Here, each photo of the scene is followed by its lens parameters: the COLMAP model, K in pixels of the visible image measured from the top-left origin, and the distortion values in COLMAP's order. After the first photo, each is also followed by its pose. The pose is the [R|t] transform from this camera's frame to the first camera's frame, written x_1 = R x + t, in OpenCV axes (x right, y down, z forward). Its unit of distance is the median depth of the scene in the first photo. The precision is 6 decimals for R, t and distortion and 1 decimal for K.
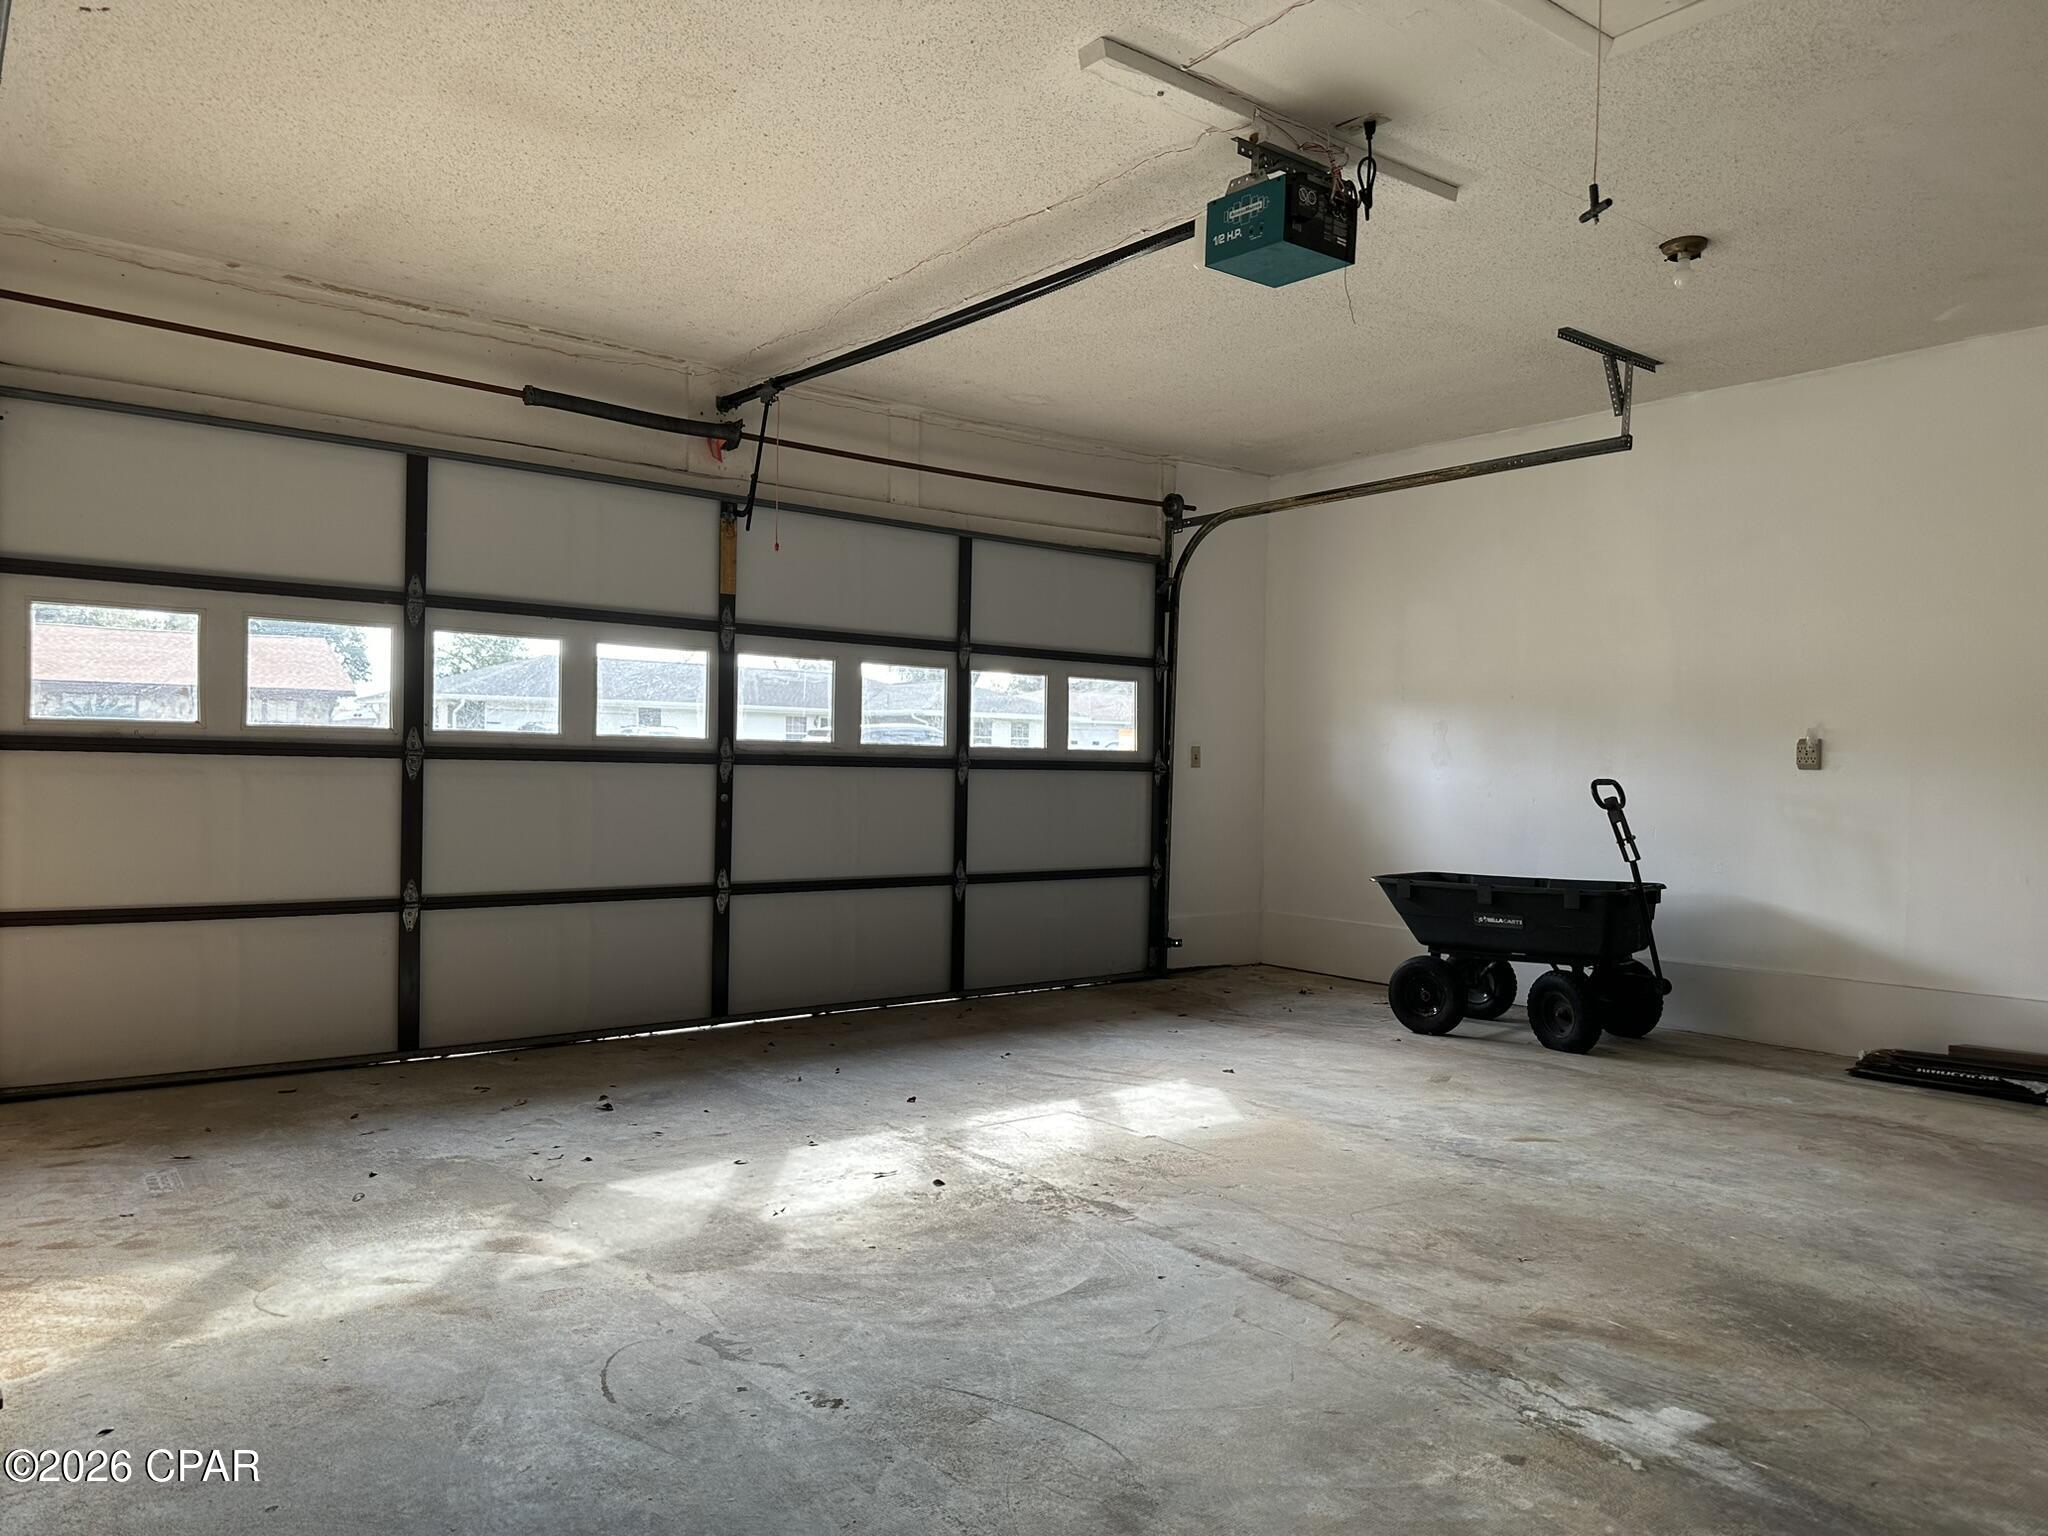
lens RADIAL K [[1423.2, 0, 1021.2], [0, 1423.2, 764.9], [0, 0, 1]] dist [0.024340, -0.017168]
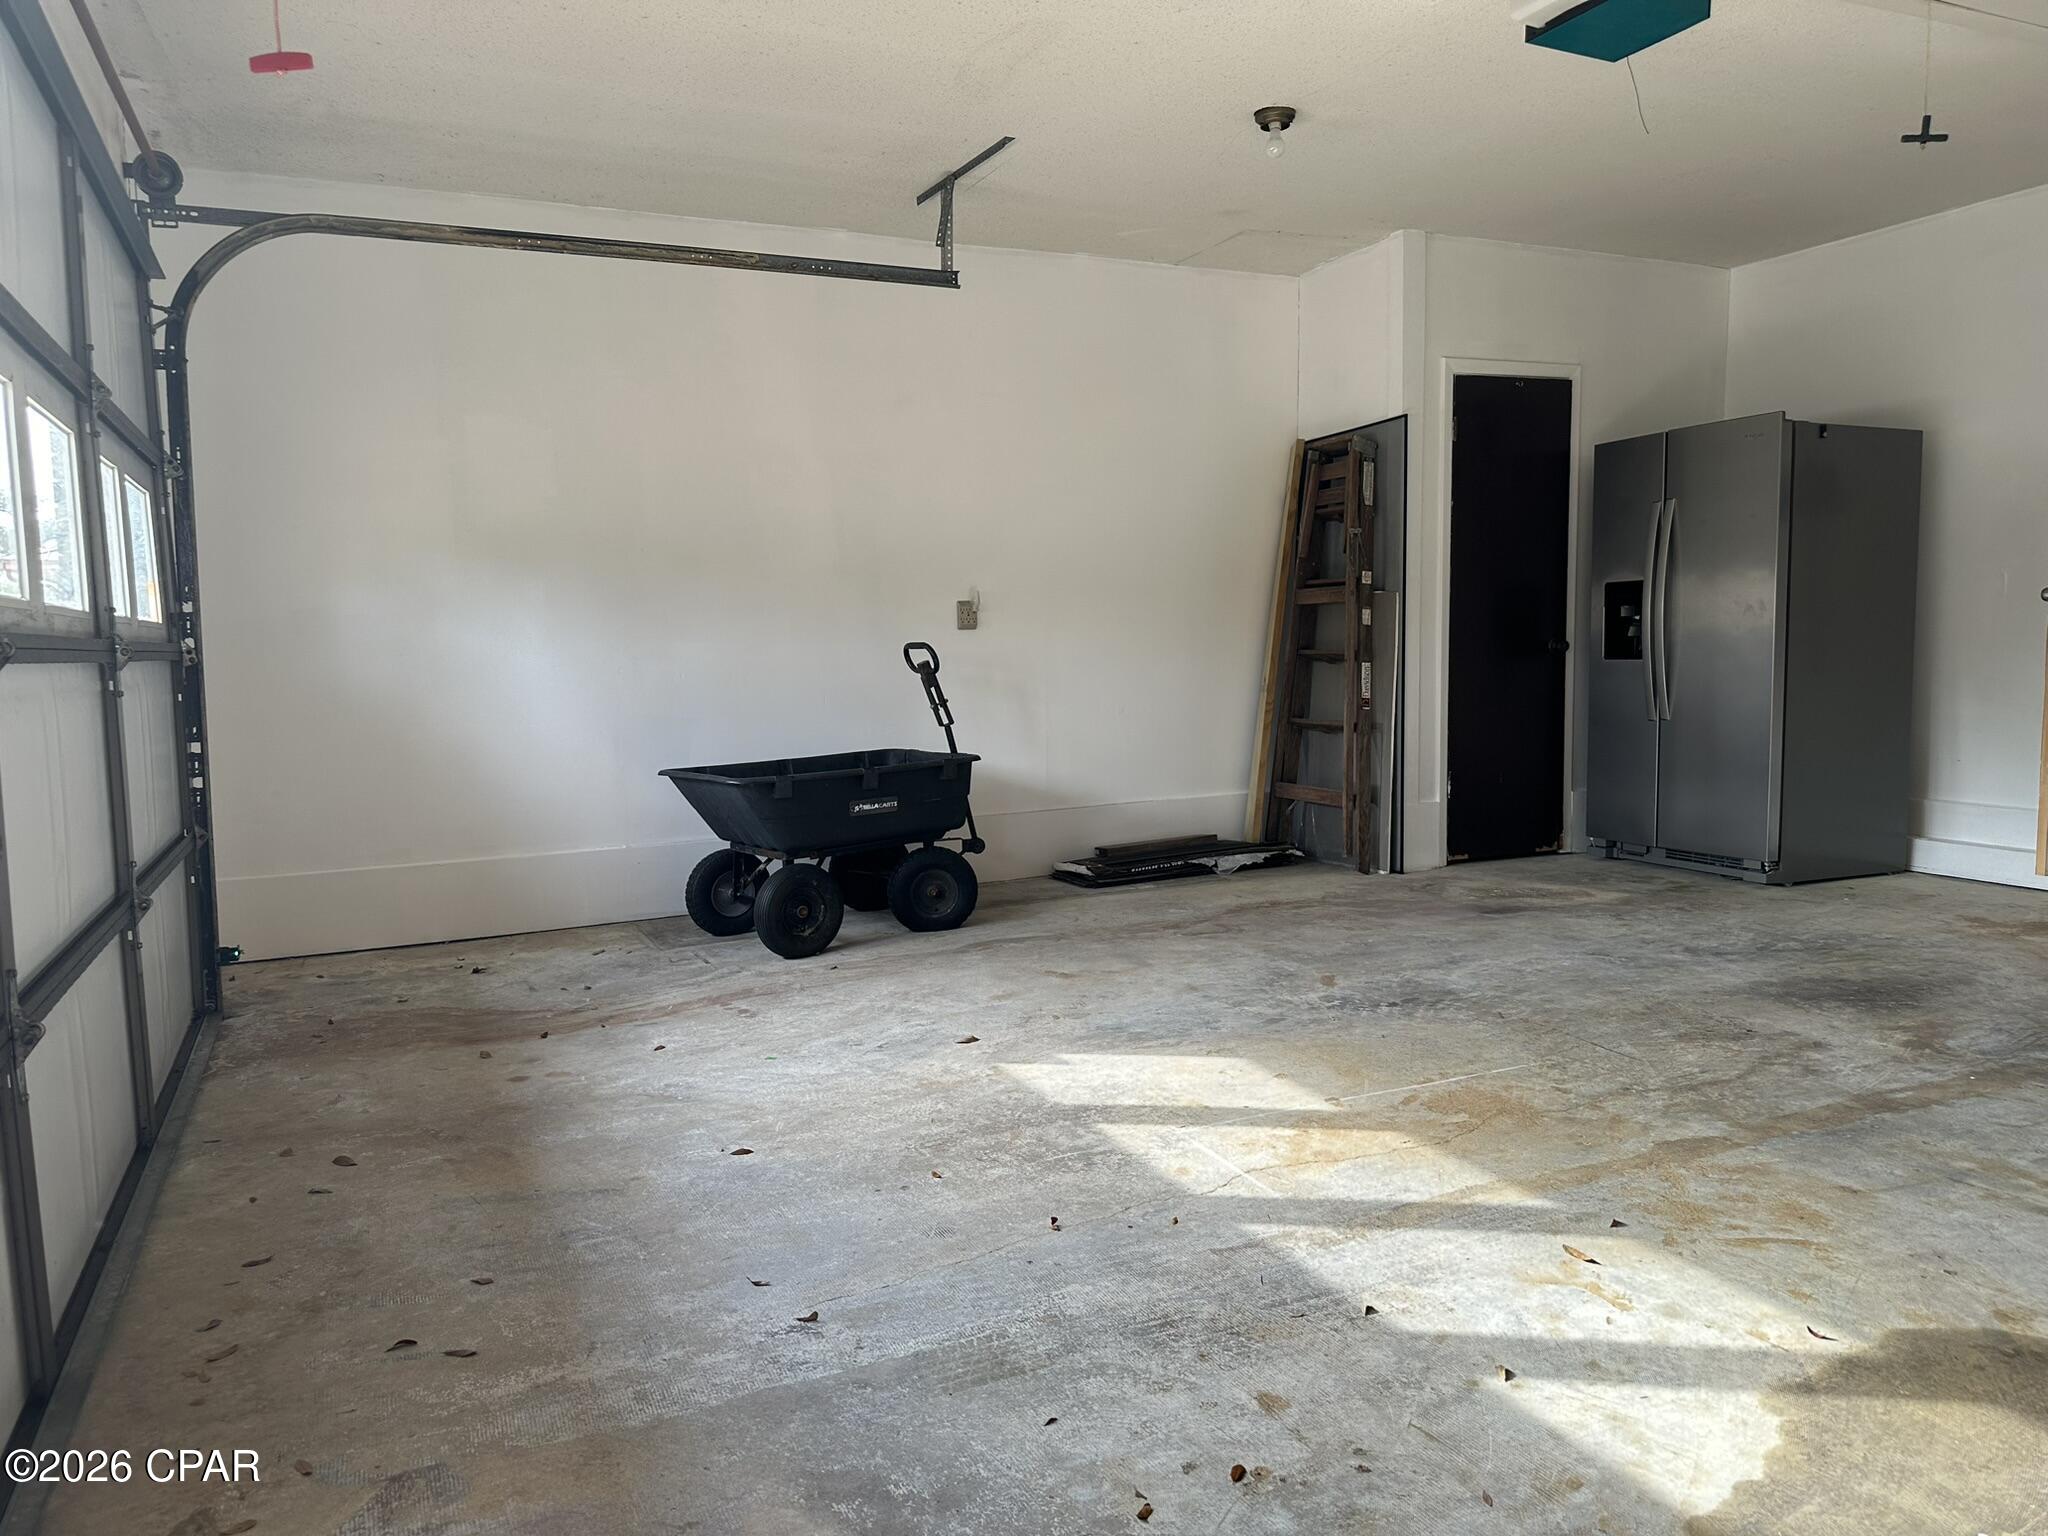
lens RADIAL K [[1423.2, 0, 970.8], [0, 1423.2, 814.7], [0, 0, 1]] dist [0.024340, -0.017168]
pose [[0.240703, -0.141889, 0.960172, -0.604037], [0.024972, 0.989835, 0.140012, -0.010011], [-0.970278, -0.009723, 0.241799, 0.875479]]
